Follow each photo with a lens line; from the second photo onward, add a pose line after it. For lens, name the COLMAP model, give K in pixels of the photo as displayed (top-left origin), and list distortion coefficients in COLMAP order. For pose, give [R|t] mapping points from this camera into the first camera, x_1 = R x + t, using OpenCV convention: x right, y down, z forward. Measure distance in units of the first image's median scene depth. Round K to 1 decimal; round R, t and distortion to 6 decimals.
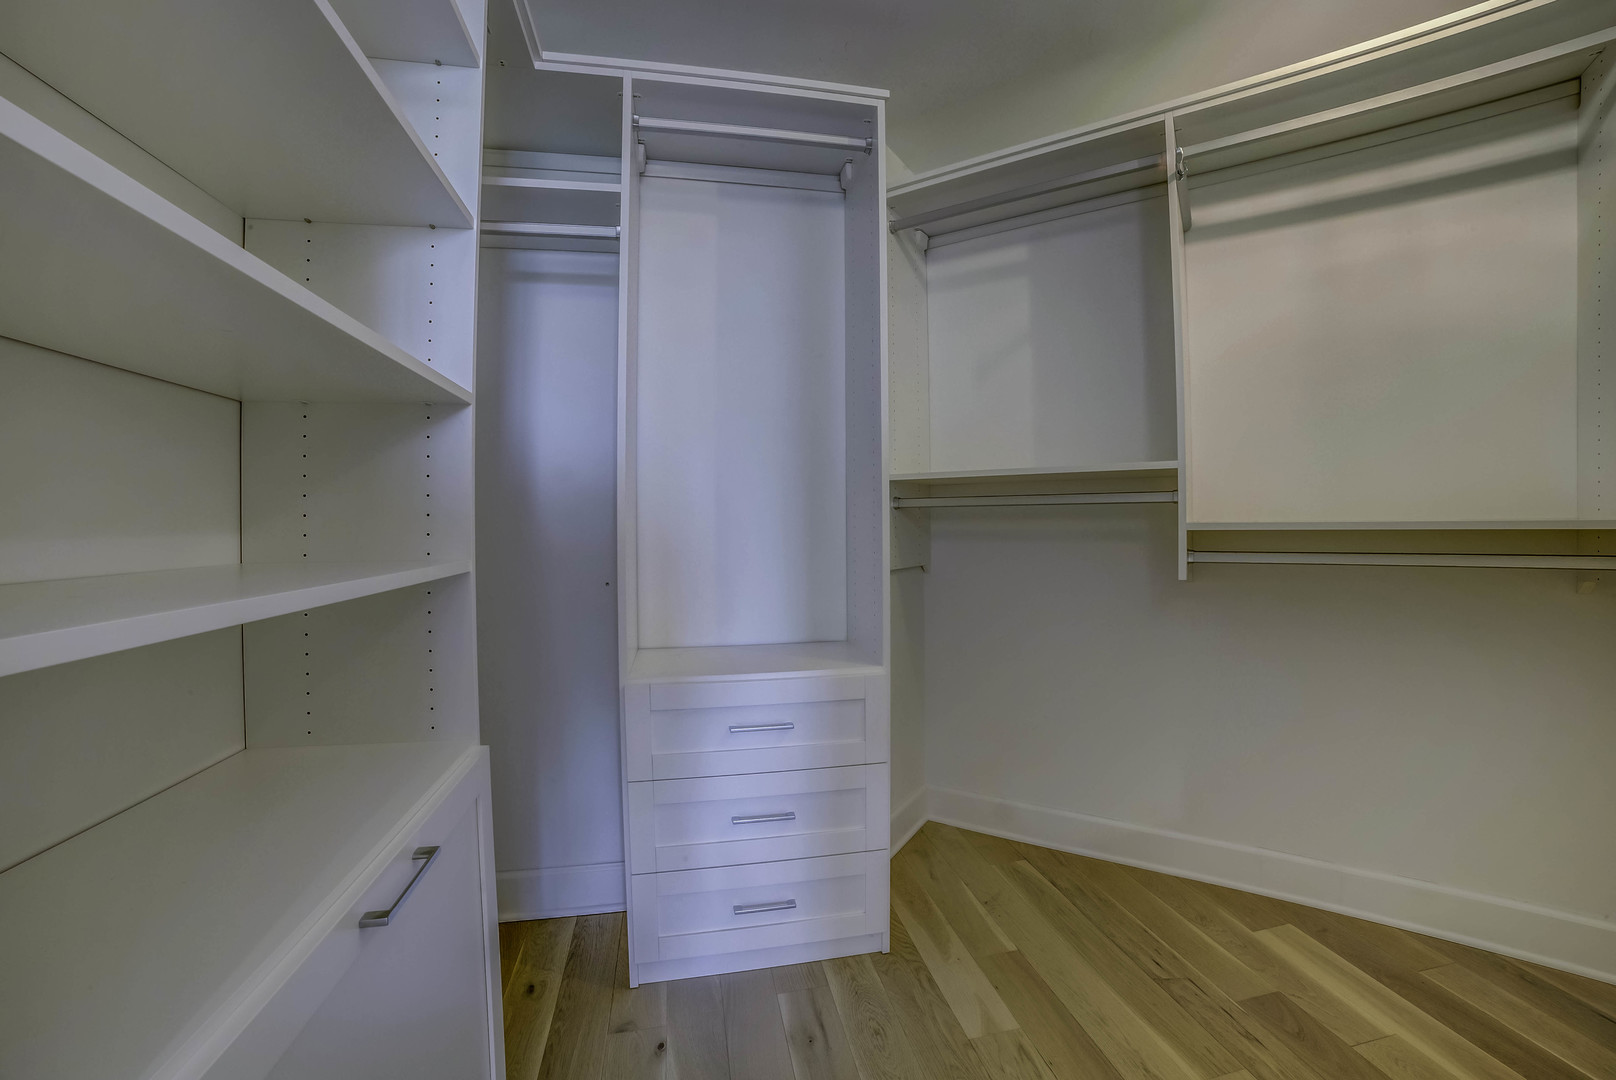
lens RADIAL K [[652.7, 0, 820.9], [0, 652.7, 525.8], [0, 0, 1]] dist [-0.105603, 0.035028]
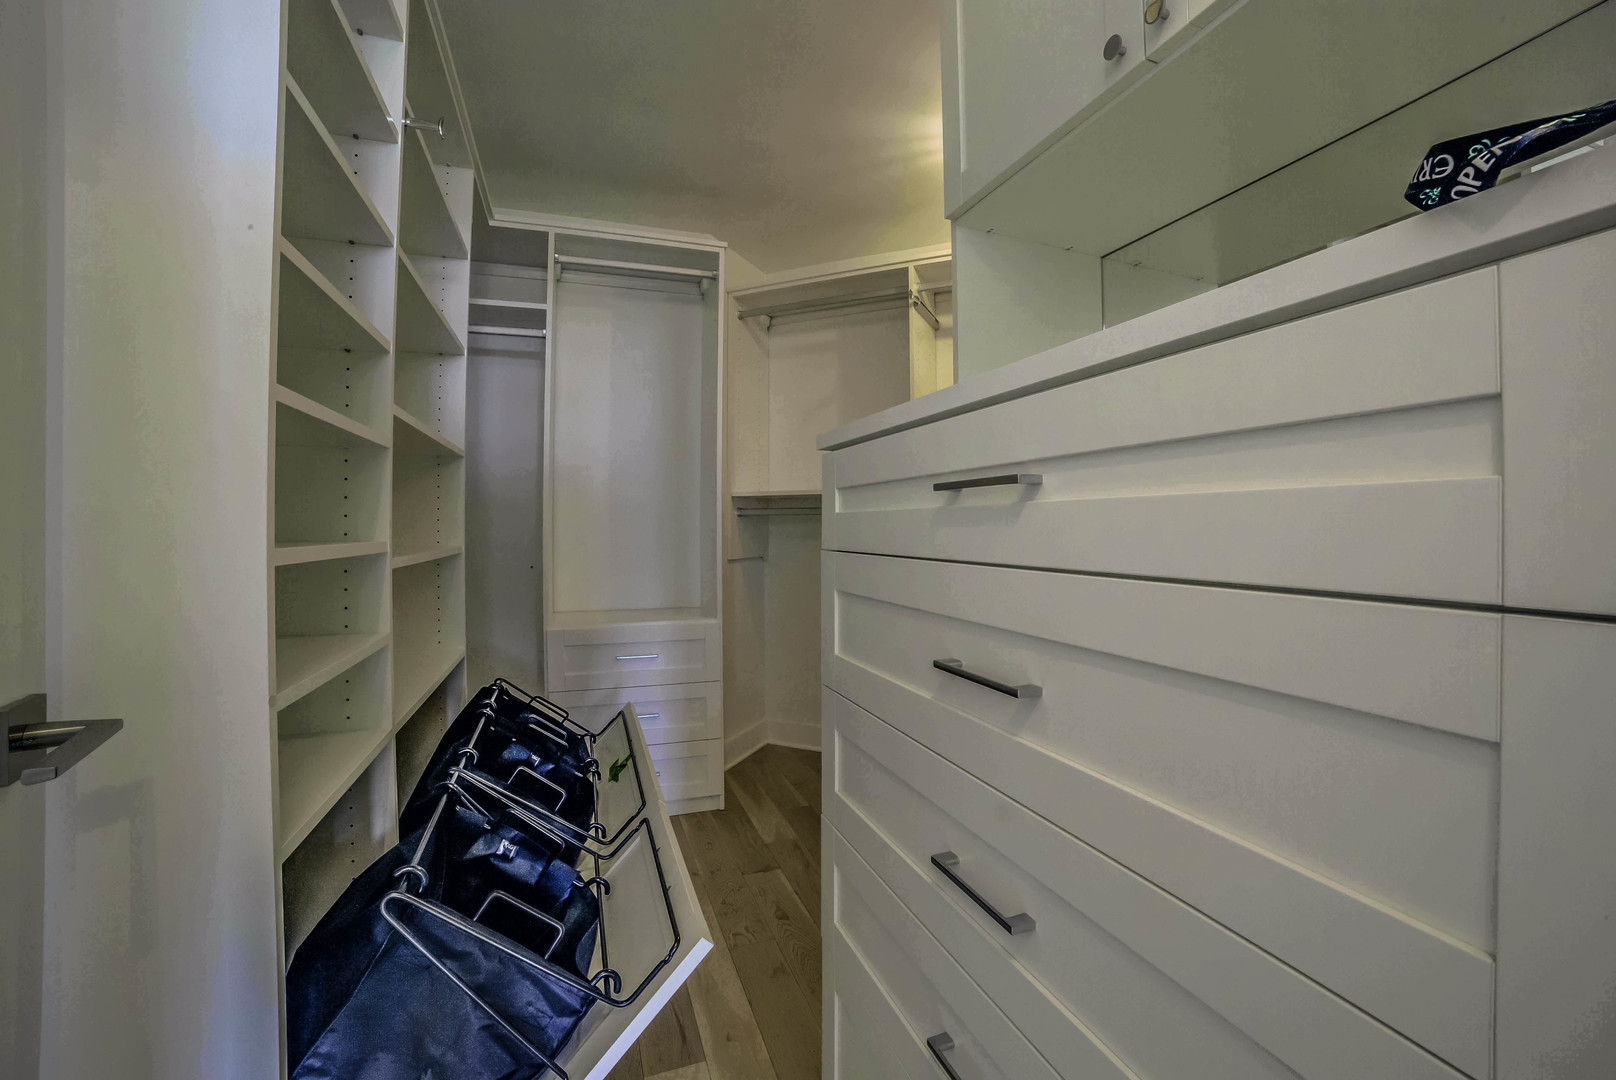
lens RADIAL K [[652.7, 0, 820.9], [0, 652.7, 525.8], [0, 0, 1]] dist [-0.105603, 0.035028]
pose [[0.988895, 0.006283, 0.148485, 0.105992], [-0.005606, 0.999972, -0.004981, 0.001497], [-0.148513, 0.004093, 0.988902, -0.564240]]
